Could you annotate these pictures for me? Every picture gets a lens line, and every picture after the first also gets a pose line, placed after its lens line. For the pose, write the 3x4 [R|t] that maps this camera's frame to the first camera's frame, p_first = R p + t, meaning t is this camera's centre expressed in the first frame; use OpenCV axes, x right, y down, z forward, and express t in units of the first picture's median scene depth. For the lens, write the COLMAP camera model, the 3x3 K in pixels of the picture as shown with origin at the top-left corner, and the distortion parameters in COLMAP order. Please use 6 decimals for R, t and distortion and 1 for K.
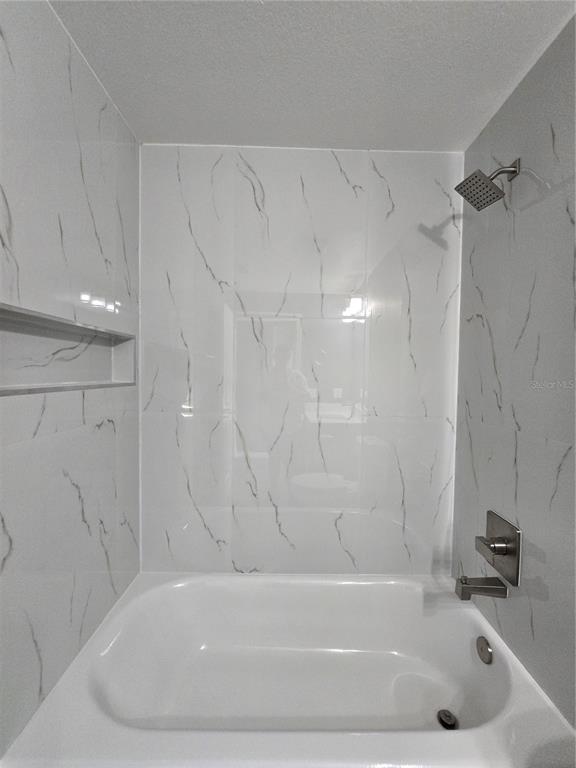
lens RADIAL K [[315.1, 0, 290.1], [0, 315.1, 383.7], [0, 0, 1]] dist [-0.001509, 0.000094]
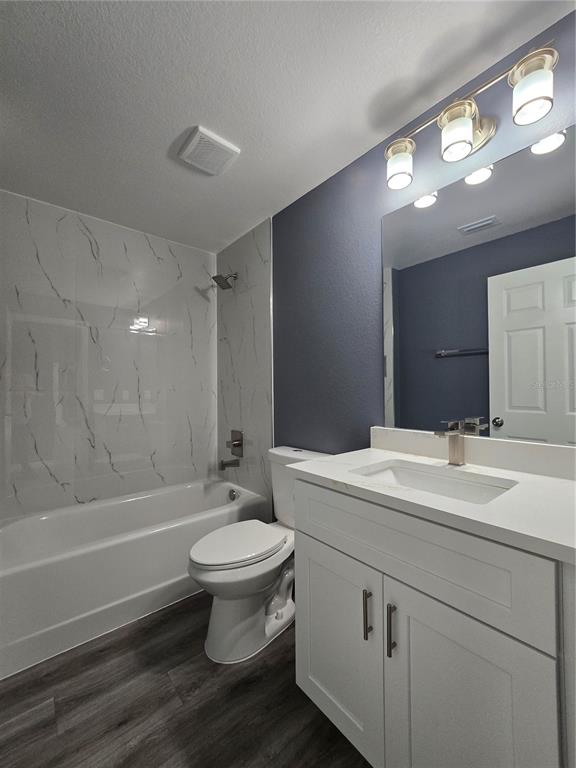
lens RADIAL K [[315.1, 0, 289.7], [0, 315.1, 385.6], [0, 0, 1]] dist [-0.001509, 0.000094]
pose [[0.766585, -0.009640, 0.642070, -0.357938], [0.040662, 0.998609, -0.033555, 0.158763], [-0.640854, 0.051831, 0.765911, -0.742488]]
